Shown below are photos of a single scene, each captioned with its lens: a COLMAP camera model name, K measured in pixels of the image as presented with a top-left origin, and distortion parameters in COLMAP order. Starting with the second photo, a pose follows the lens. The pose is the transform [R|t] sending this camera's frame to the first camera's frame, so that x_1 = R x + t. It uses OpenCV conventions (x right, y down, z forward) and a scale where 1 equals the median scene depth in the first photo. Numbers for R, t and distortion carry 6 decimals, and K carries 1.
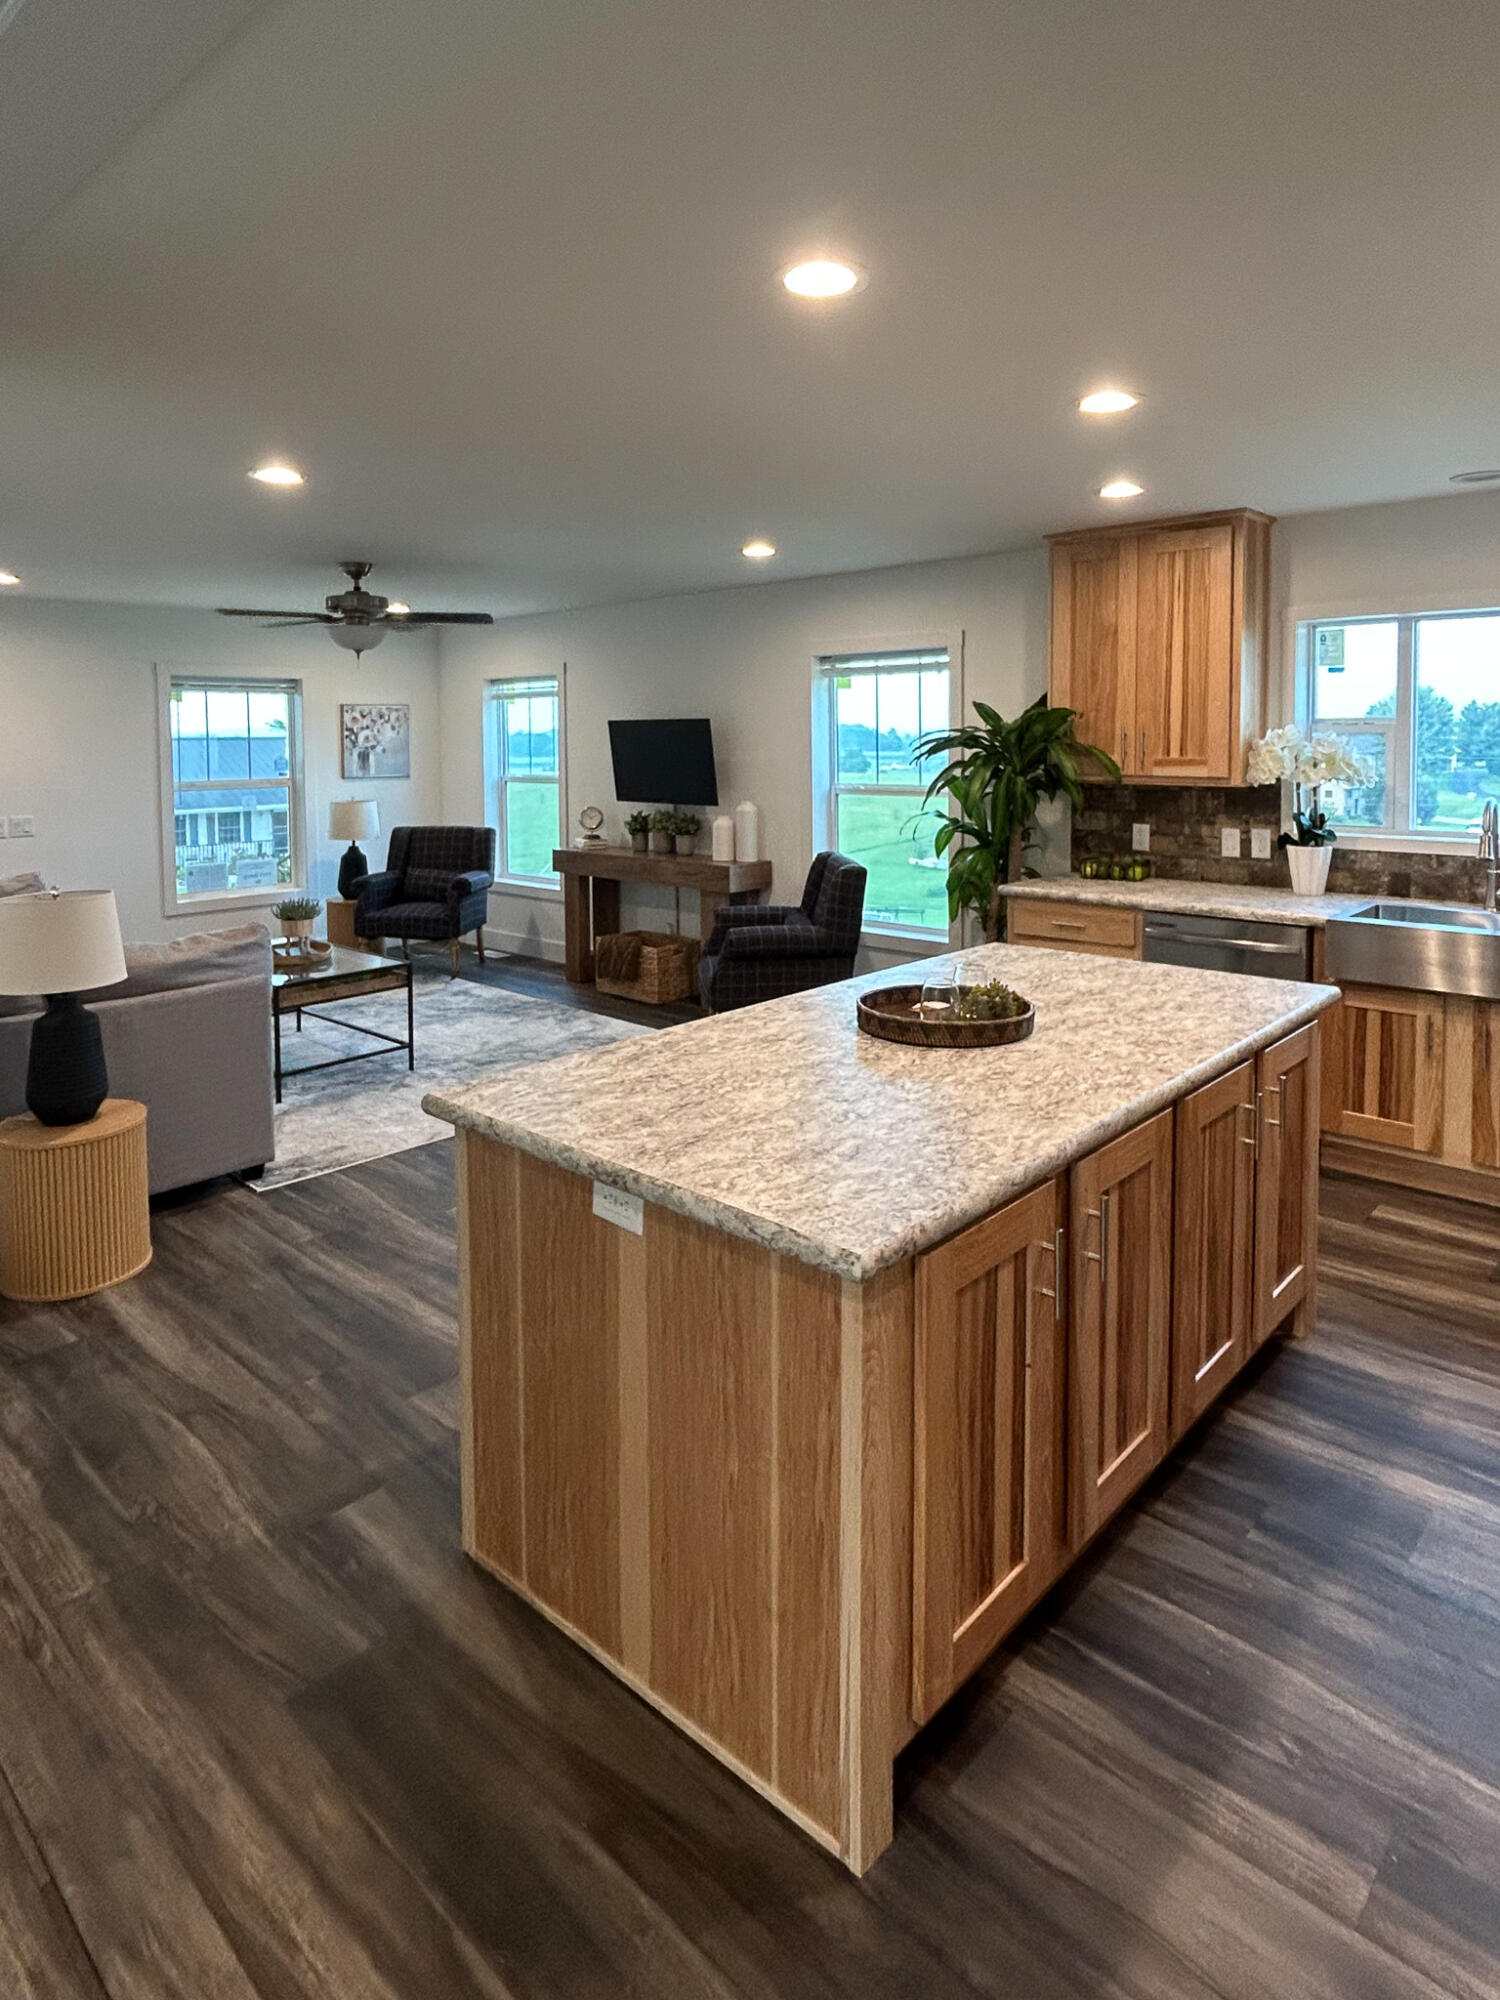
lens RADIAL K [[1157.5, 0, 771.5], [0, 1157.5, 797.5], [0, 0, 1]] dist [-0.016722, 0.008580]
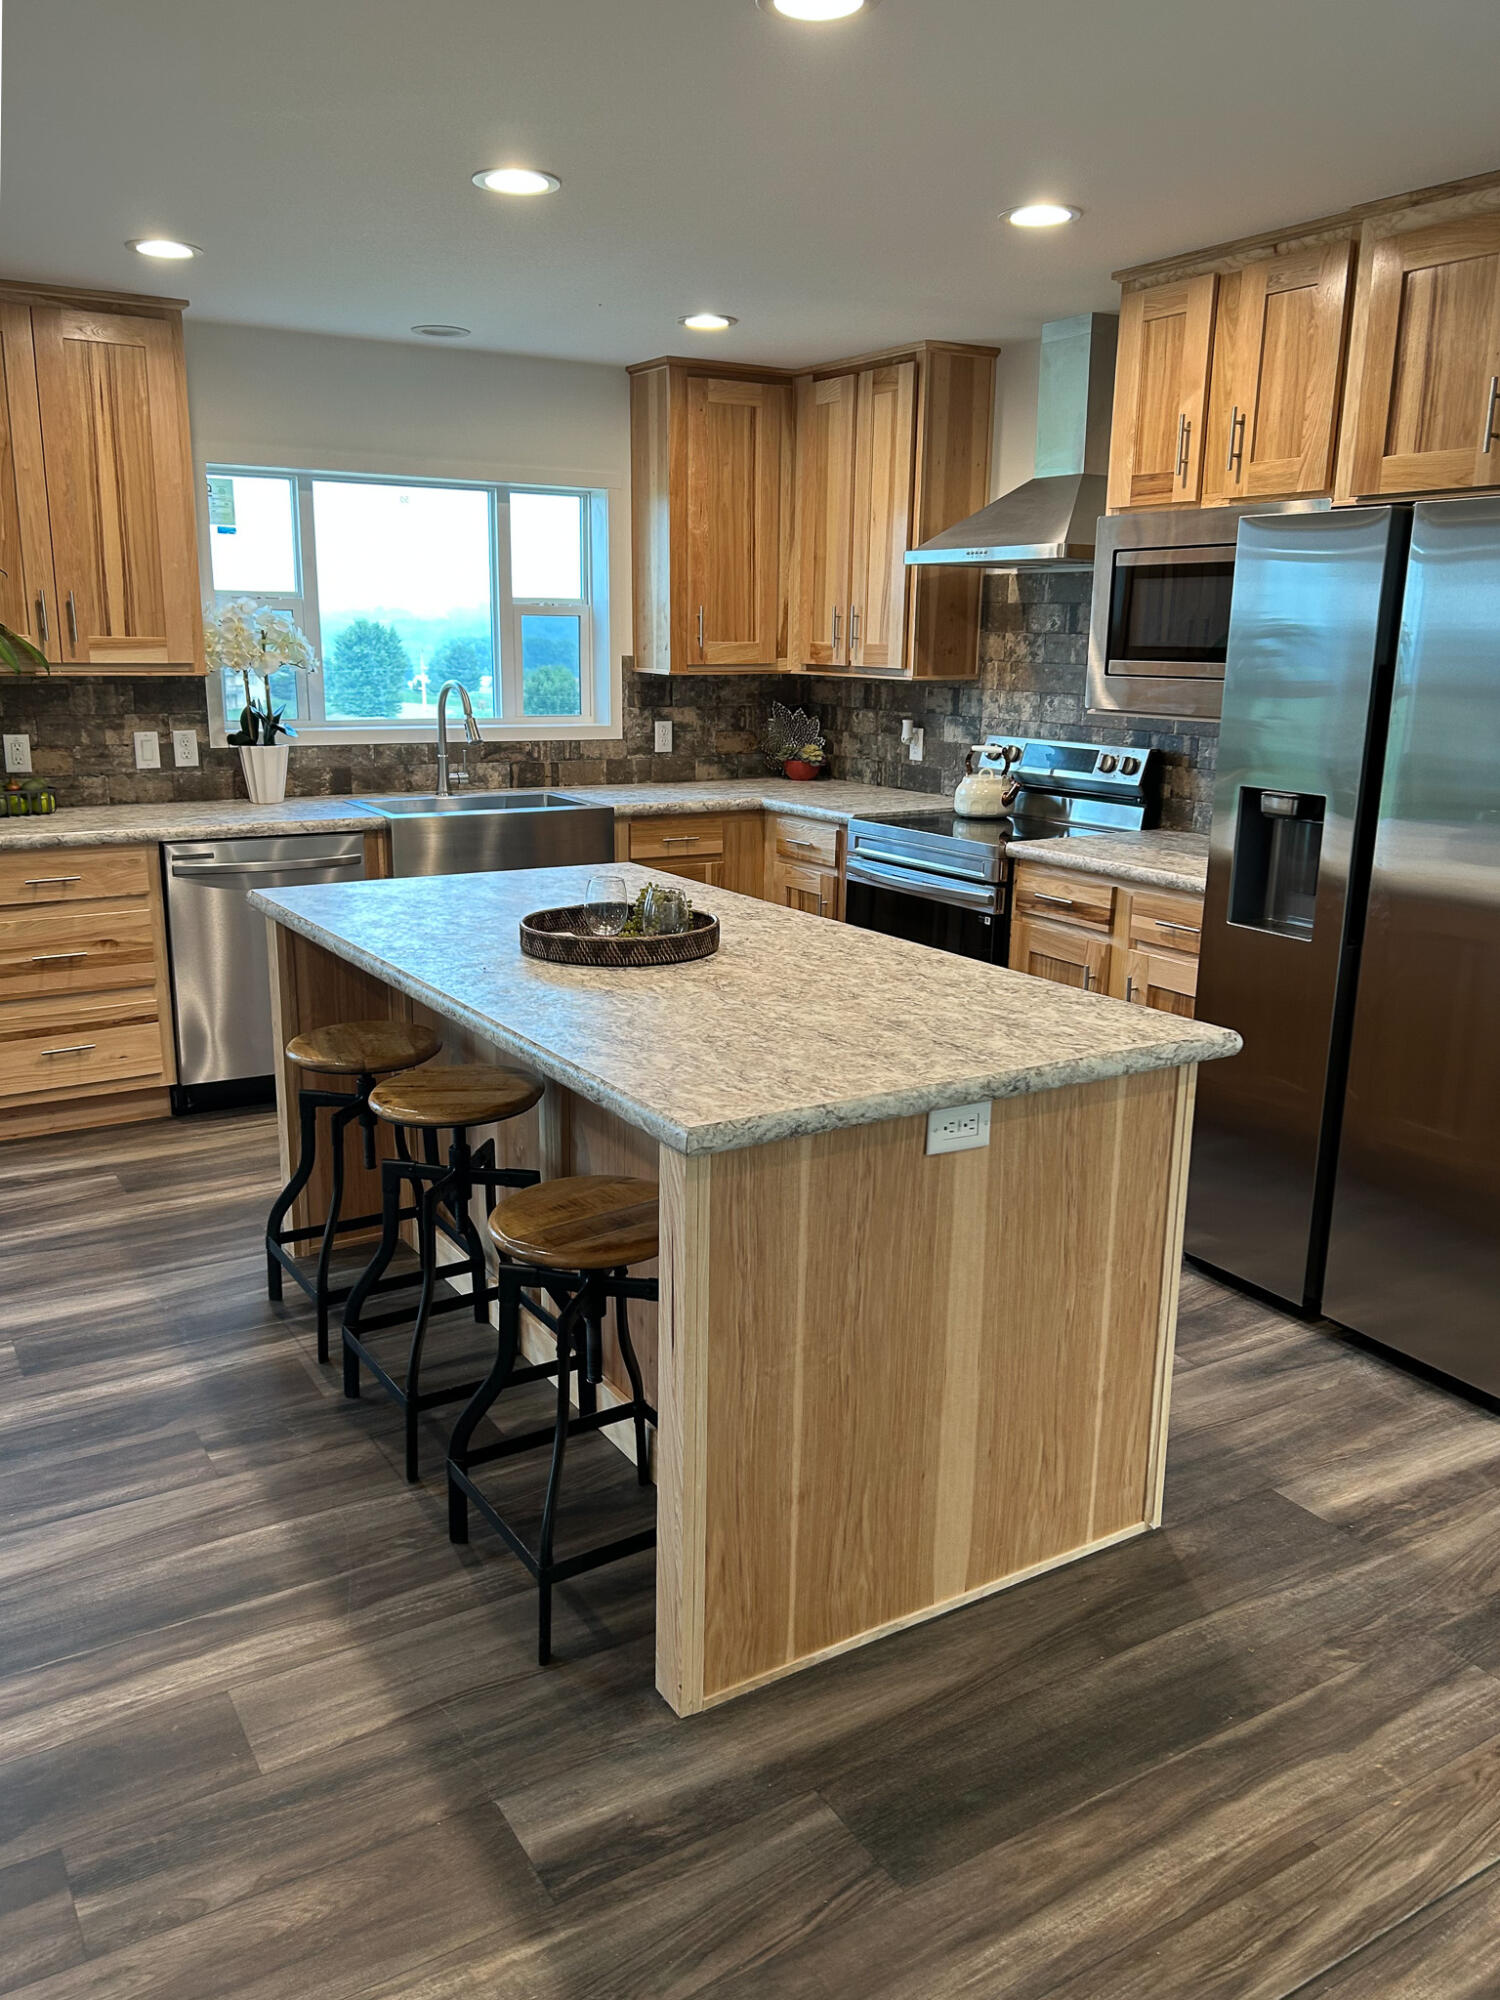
lens RADIAL K [[1516.3, 0, 701.7], [0, 1516.3, 1018.1], [0, 0, 1]] dist [0.041158, -0.030026]
pose [[0.293589, -0.227104, 0.928563, -0.545539], [0.039408, 0.973419, 0.225614, -0.003317], [-0.955119, -0.029645, 0.294735, 0.361398]]
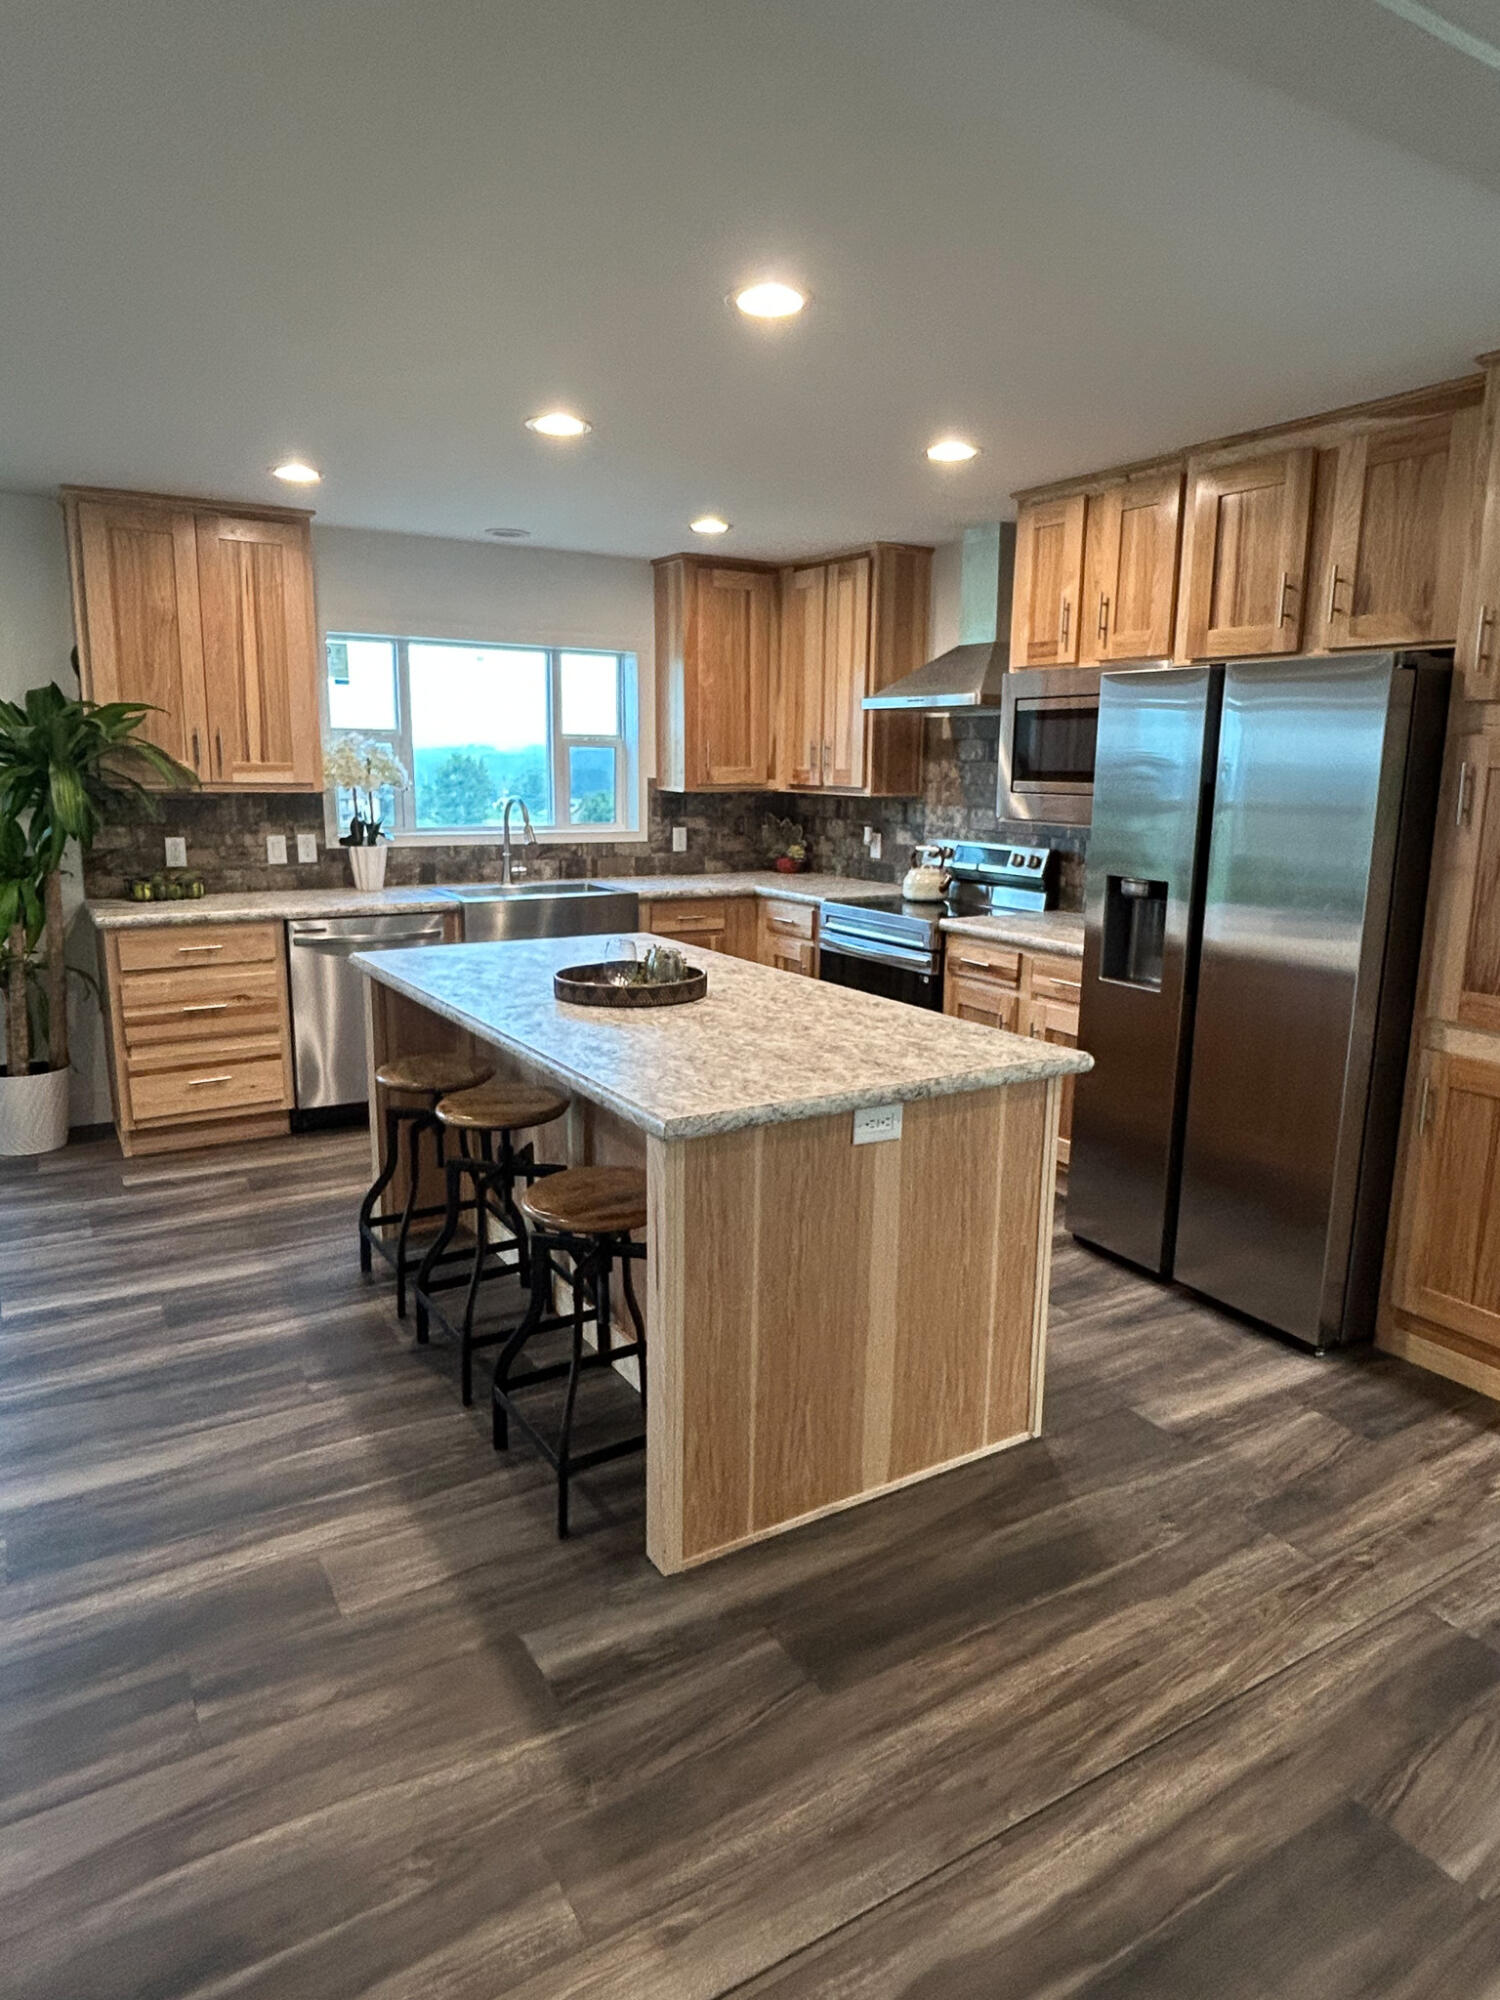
lens RADIAL K [[1220.0, 0, 742.5], [0, 1220.0, 1015.6], [0, 0, 1]] dist [0.001476, 0.002513]
pose [[0.282148, -0.184638, 0.941436, -0.573289], [0.037160, 0.982672, 0.181588, 0.002988], [-0.958651, -0.016251, 0.284120, 0.332188]]
